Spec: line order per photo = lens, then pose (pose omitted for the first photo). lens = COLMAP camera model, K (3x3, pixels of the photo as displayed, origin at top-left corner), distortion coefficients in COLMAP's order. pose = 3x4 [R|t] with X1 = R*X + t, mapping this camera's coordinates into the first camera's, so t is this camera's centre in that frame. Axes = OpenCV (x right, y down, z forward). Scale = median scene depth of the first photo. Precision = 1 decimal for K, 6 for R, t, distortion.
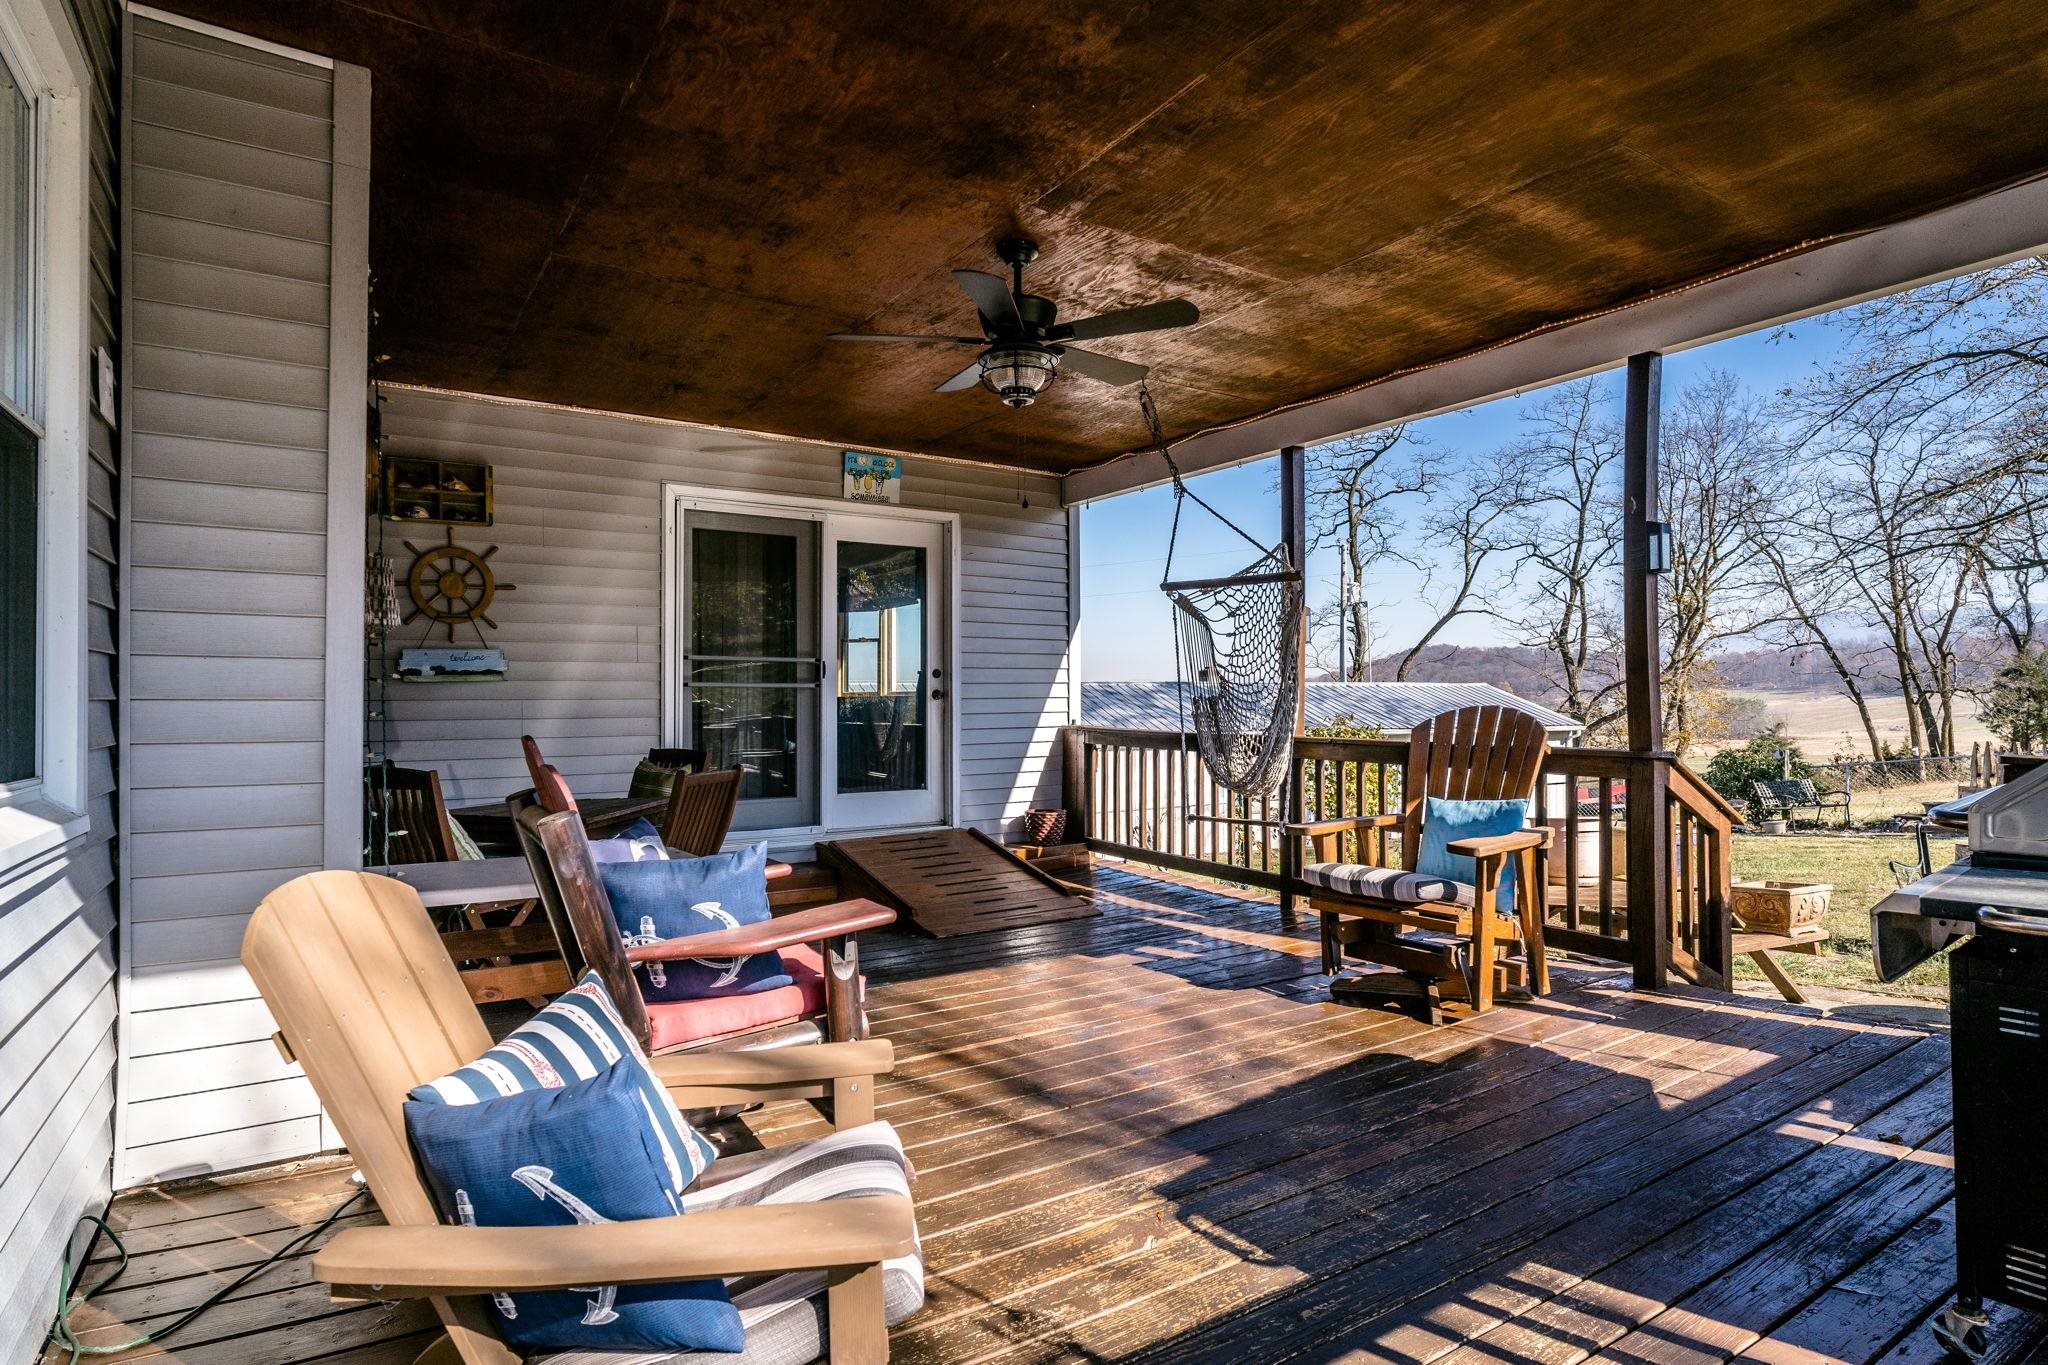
lens RADIAL K [[1061.8, 0, 1032.2], [0, 1061.8, 699.6], [0, 0, 1]] dist [0.001083, 0.000159]
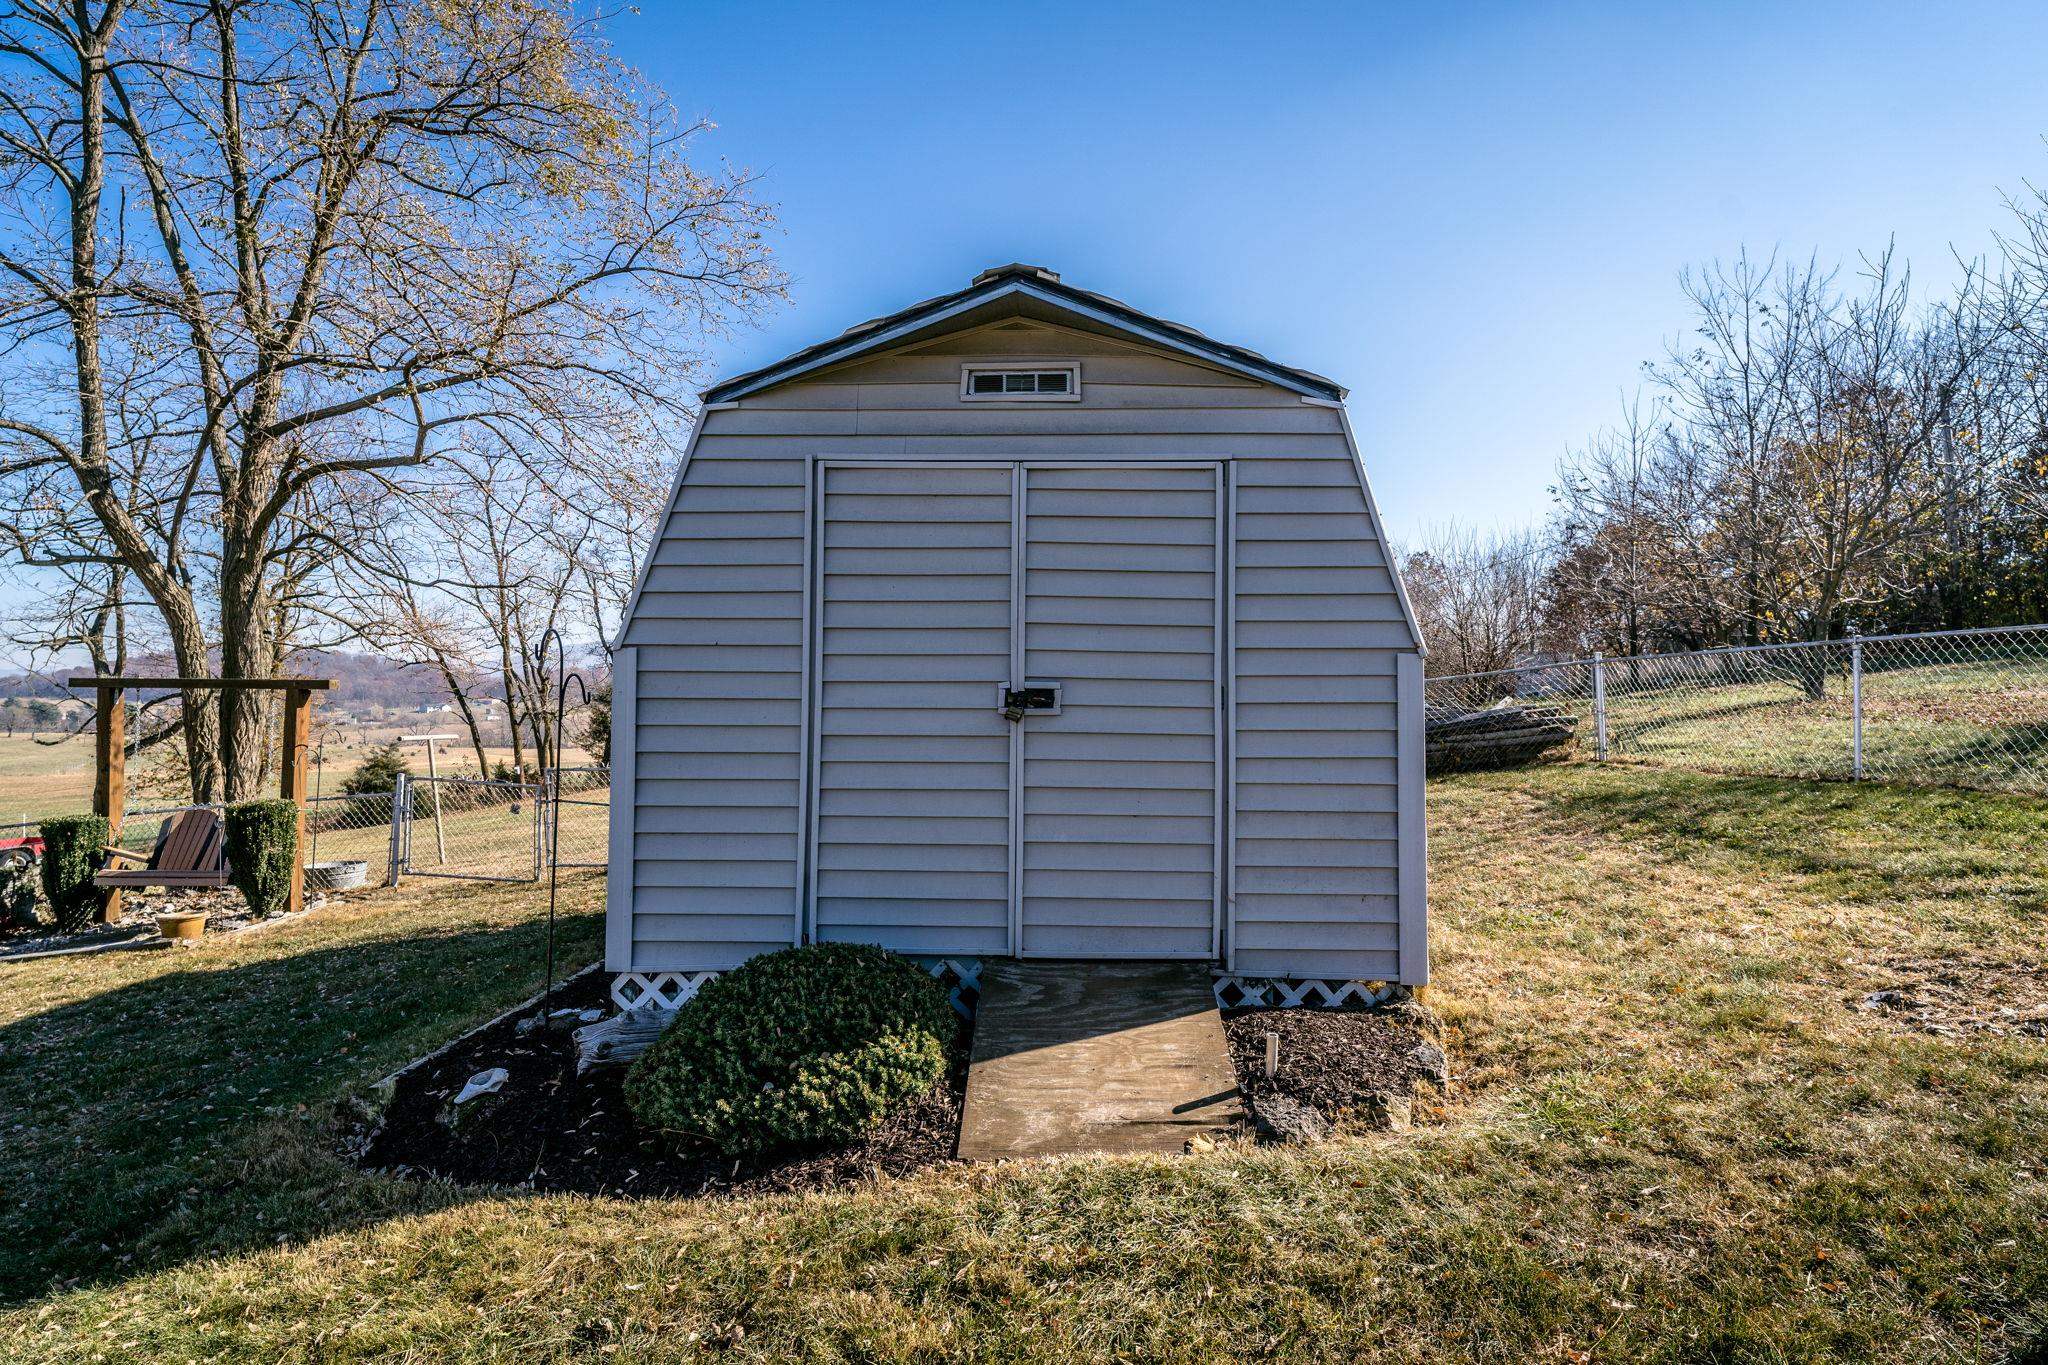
lens RADIAL K [[1066.2, 0, 1016.0], [0, 1066.2, 686.7], [0, 0, 1]] dist [-0.003206, 0.000194]
pose [[0.543546, 0.034942, 0.838652, 0.221114], [-0.017580, 0.999388, -0.030245, -0.010128], [-0.839195, 0.001696, 0.543827, 0.019536]]
